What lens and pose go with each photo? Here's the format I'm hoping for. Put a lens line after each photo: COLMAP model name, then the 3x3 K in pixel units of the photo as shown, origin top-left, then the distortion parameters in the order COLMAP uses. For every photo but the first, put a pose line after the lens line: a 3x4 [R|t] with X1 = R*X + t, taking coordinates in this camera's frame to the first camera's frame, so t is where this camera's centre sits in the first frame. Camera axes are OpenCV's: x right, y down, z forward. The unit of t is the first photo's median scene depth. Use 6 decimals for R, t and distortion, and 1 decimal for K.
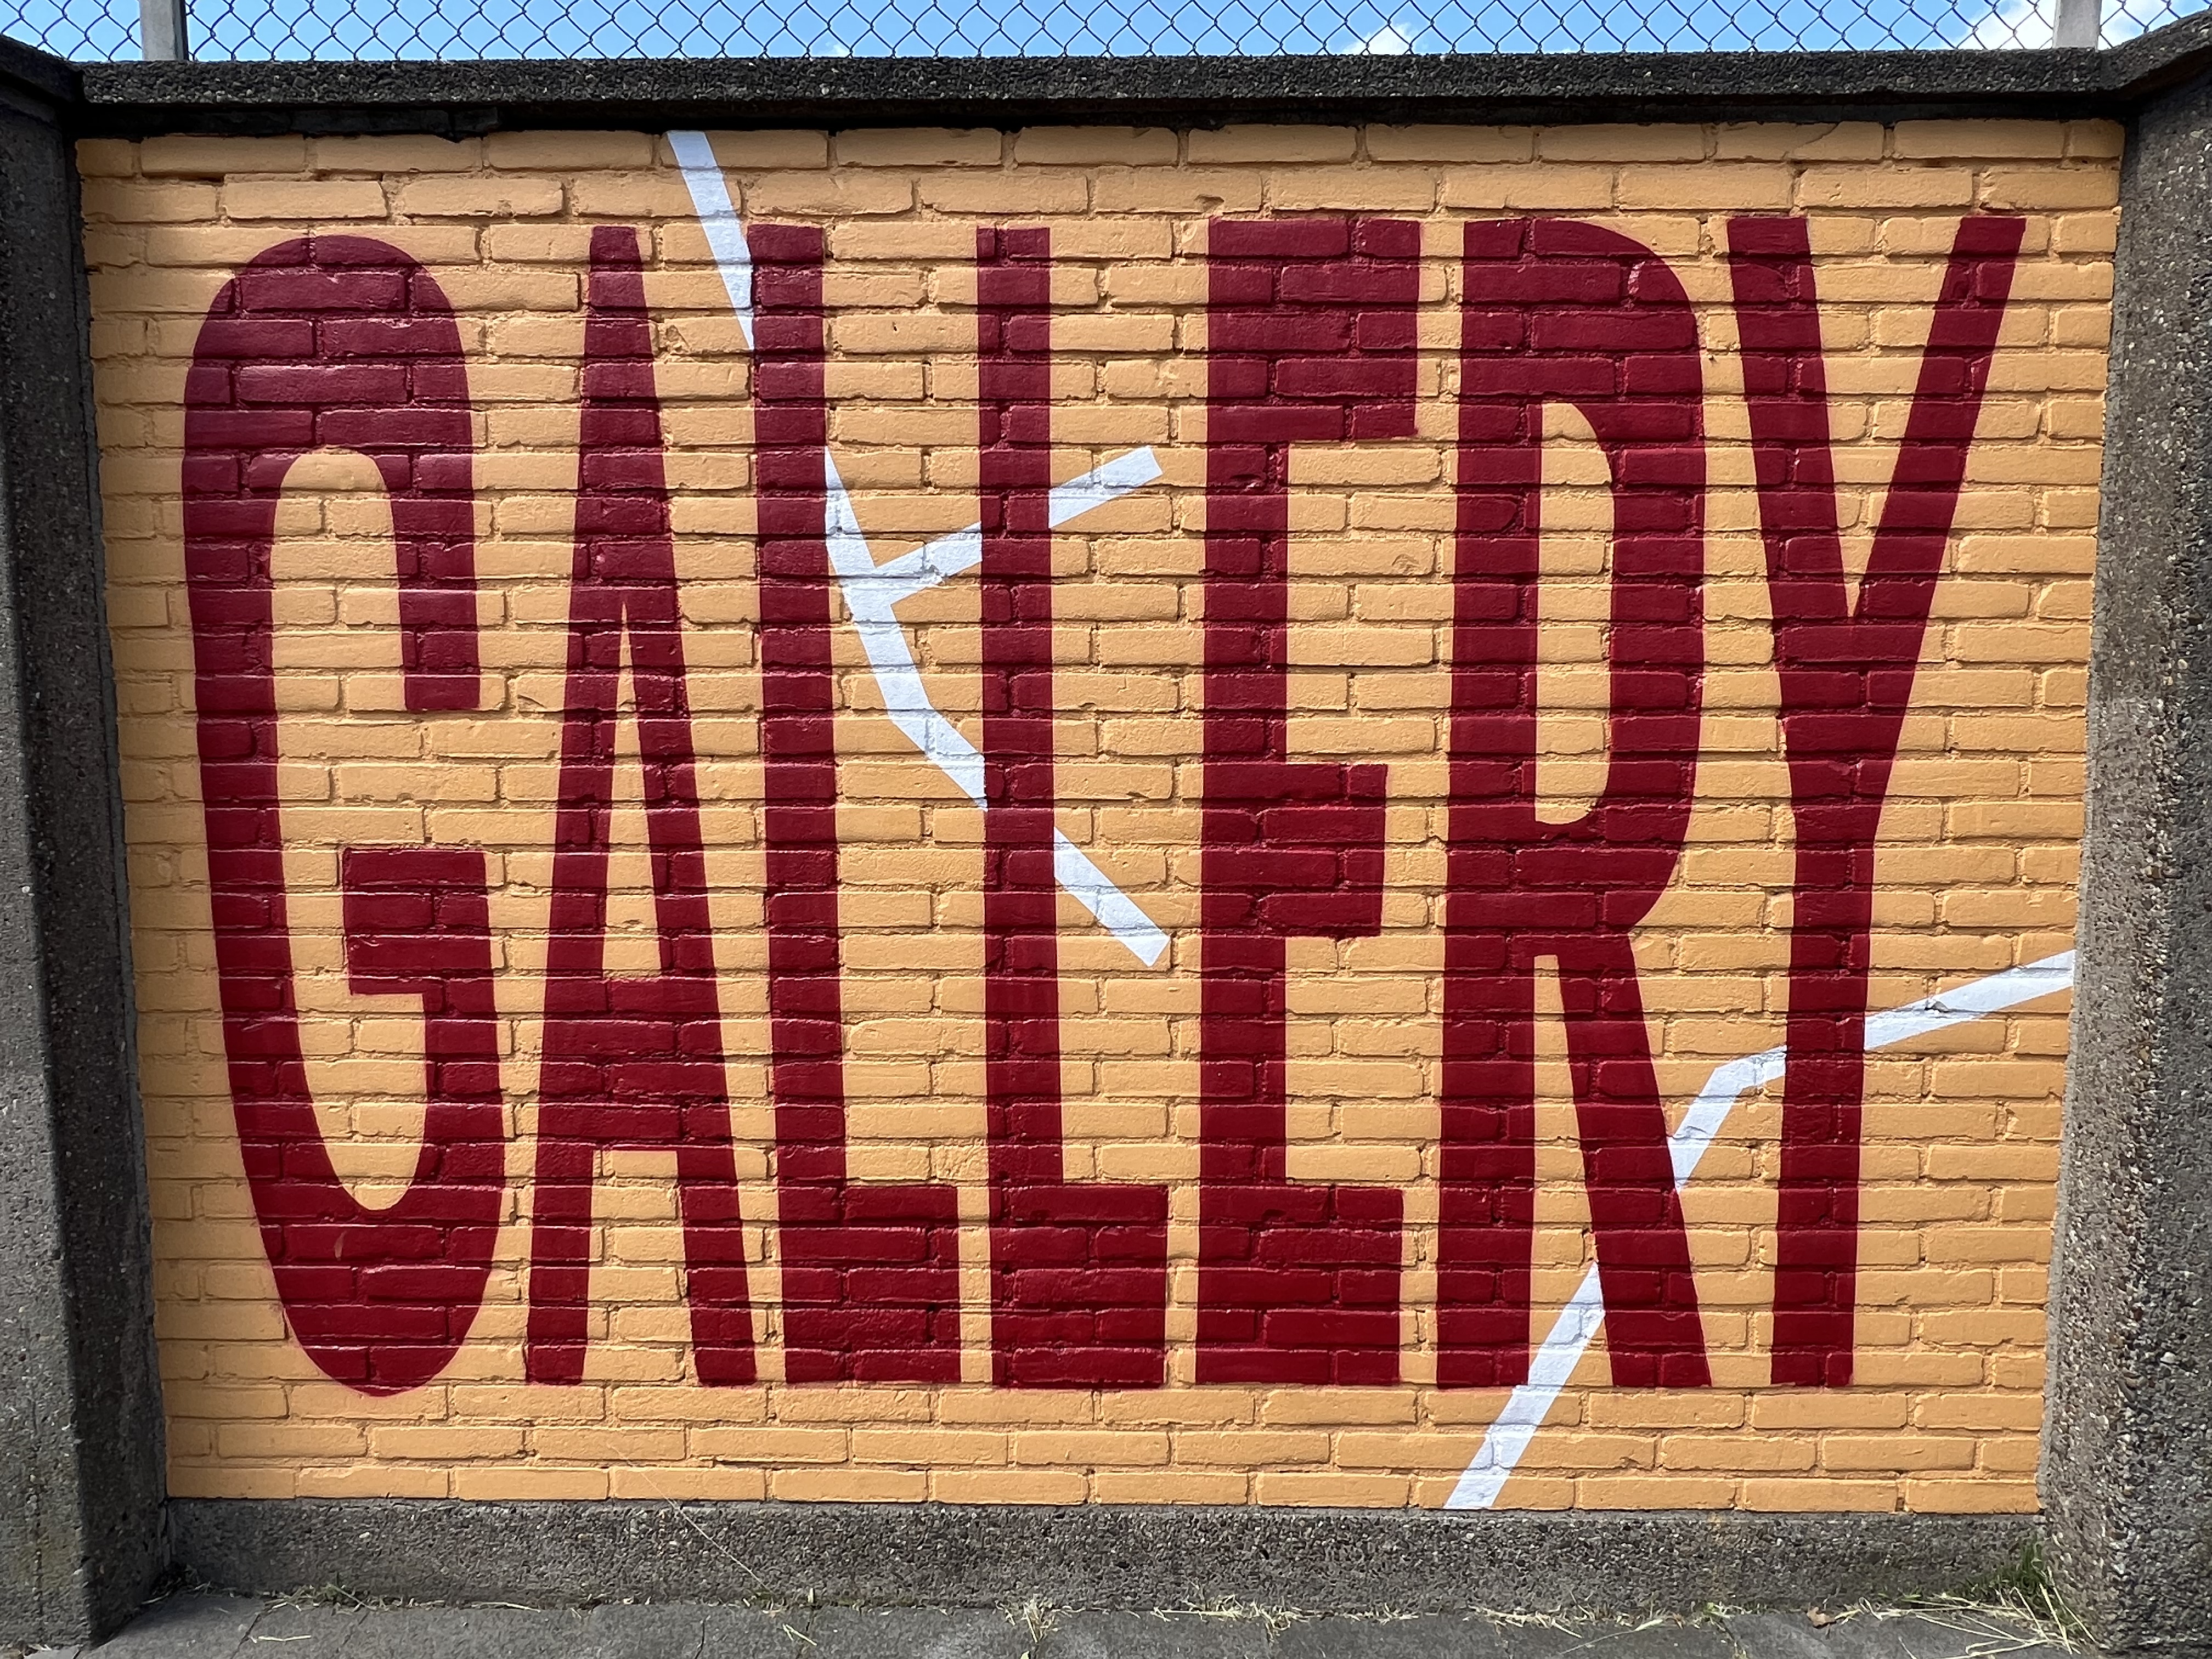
lens RADIAL K [[1369.5, 0, 1113.1], [0, 1369.5, 807.0], [0, 0, 1]] dist [-0.001079, 0.000901]
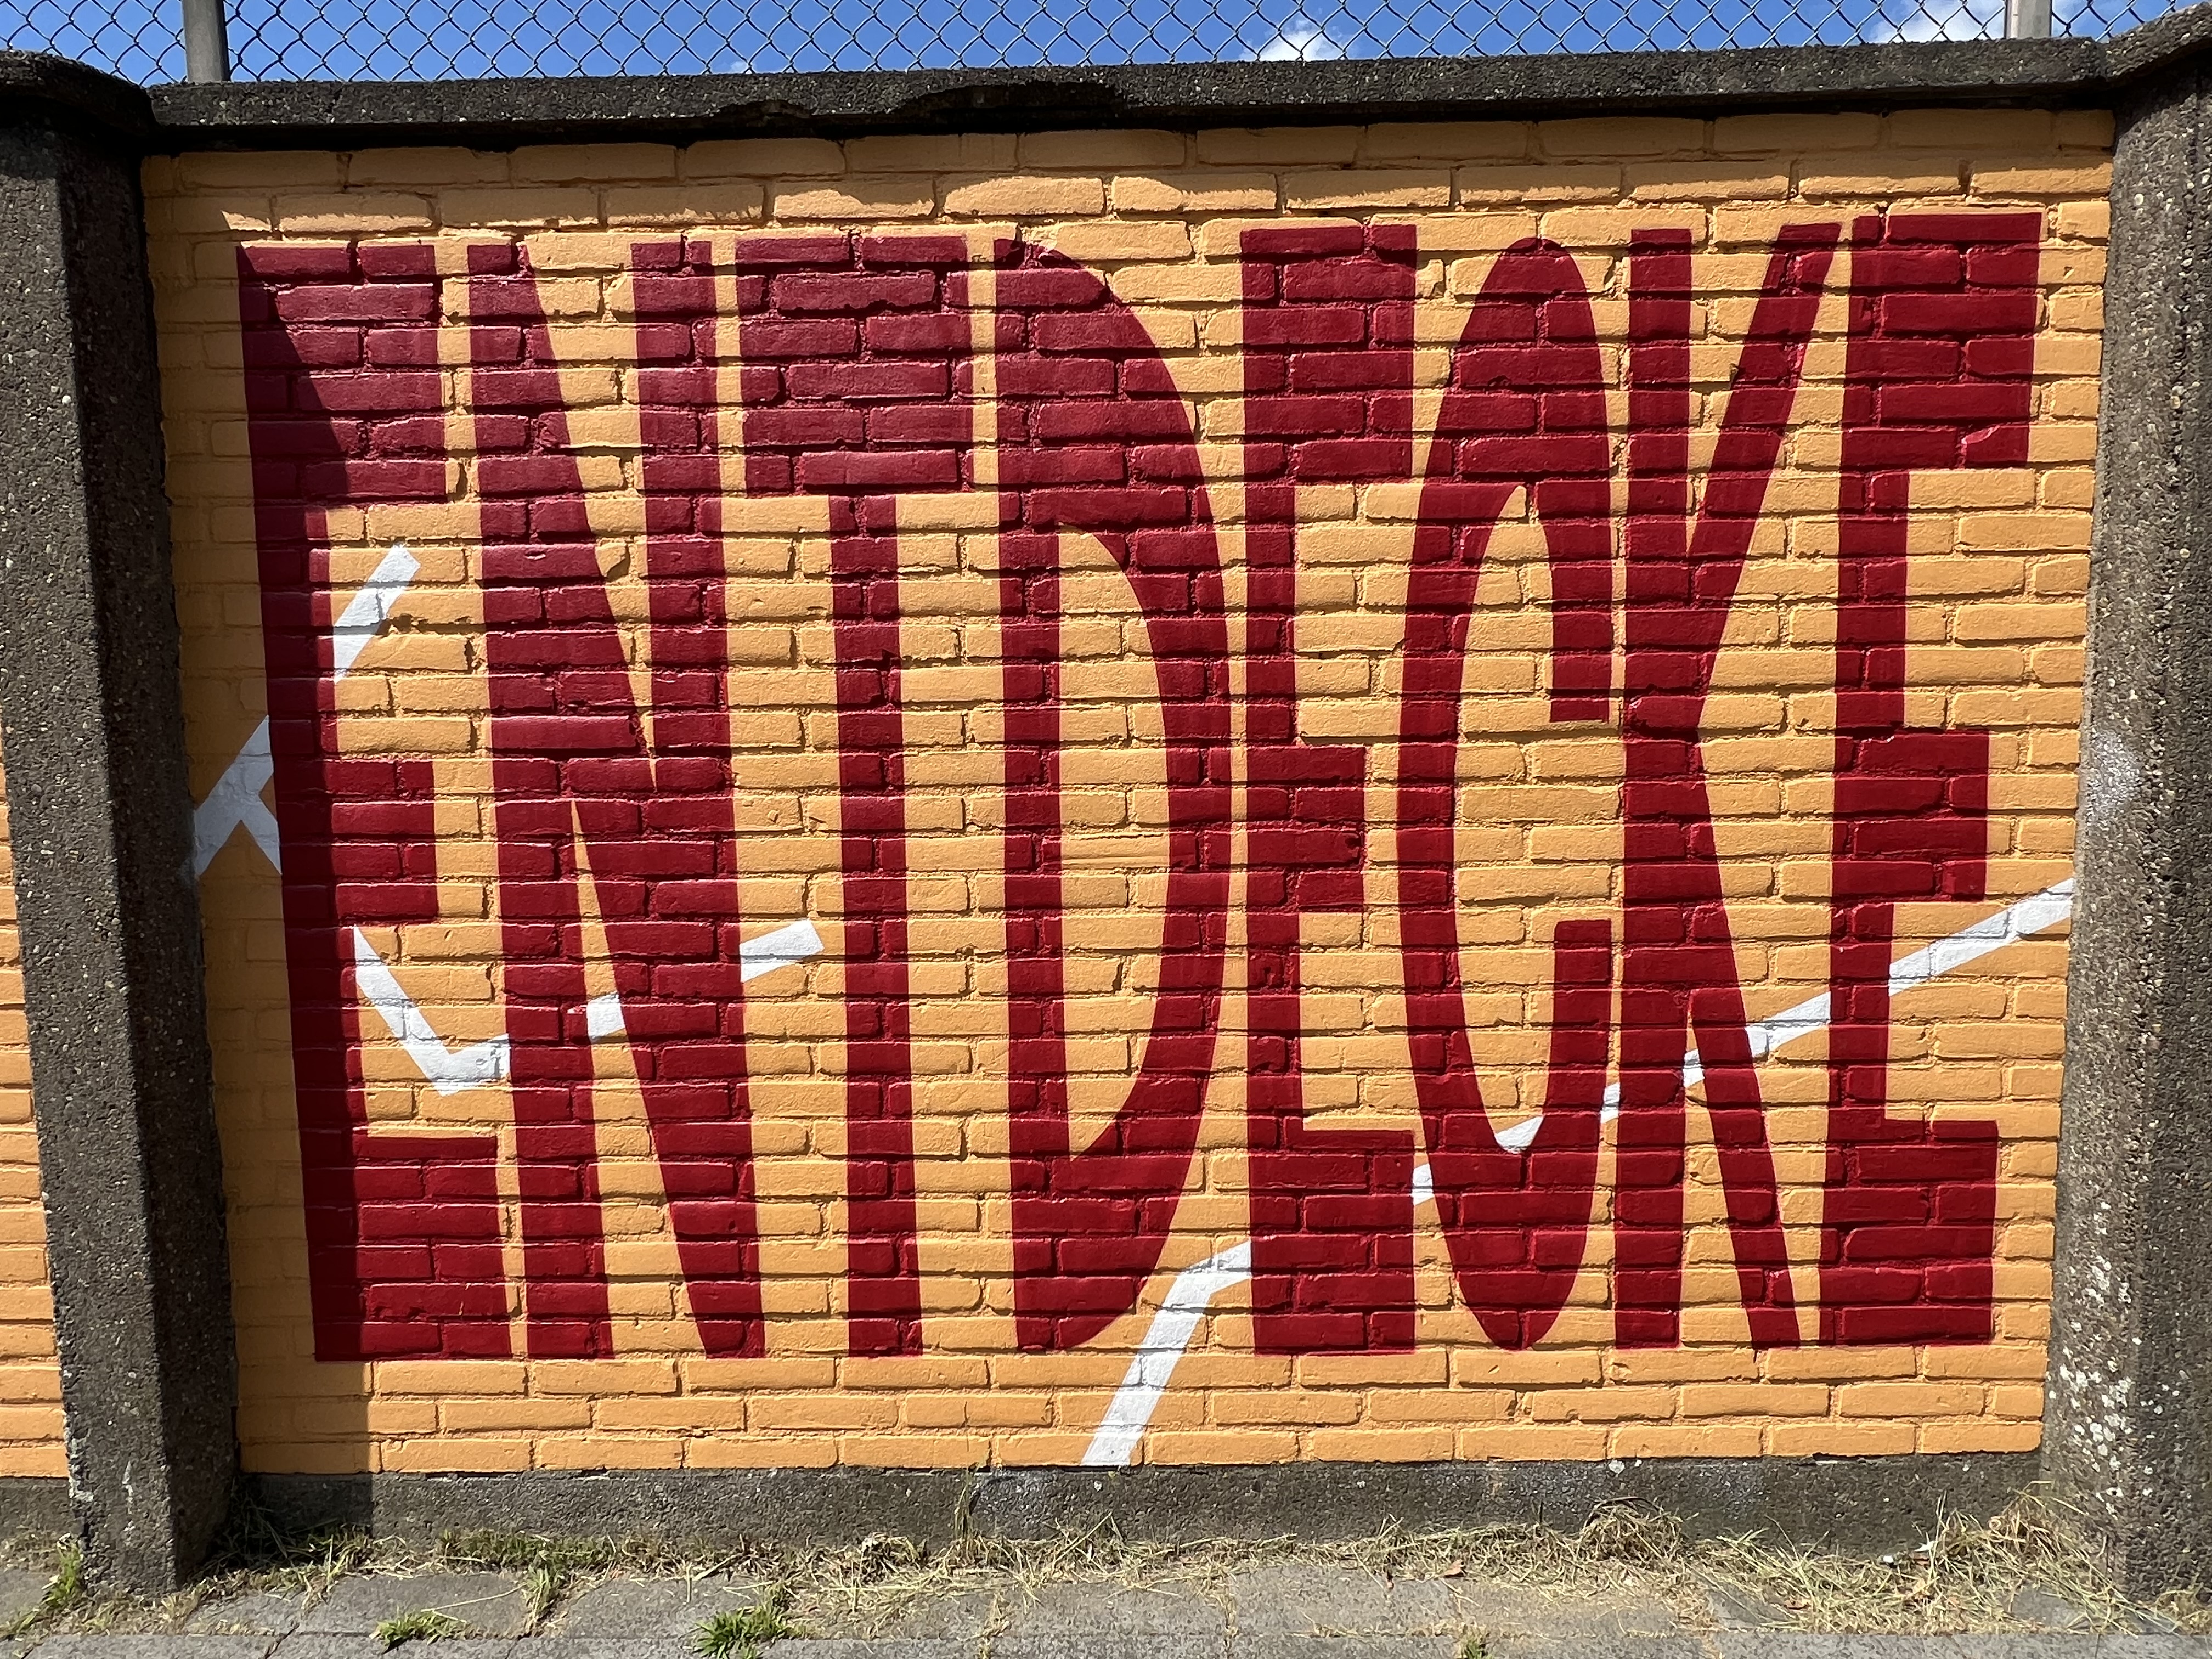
lens RADIAL K [[1323.7, 0, 1110.4], [0, 1323.7, 795.8], [0, 0, 1]] dist [0.008375, 0.000535]
pose [[0.999854, -0.016645, 0.003791, -0.340333], [0.016634, 0.999857, 0.003008, 0.000114], [-0.003841, -0.002945, 0.999988, 0.003810]]
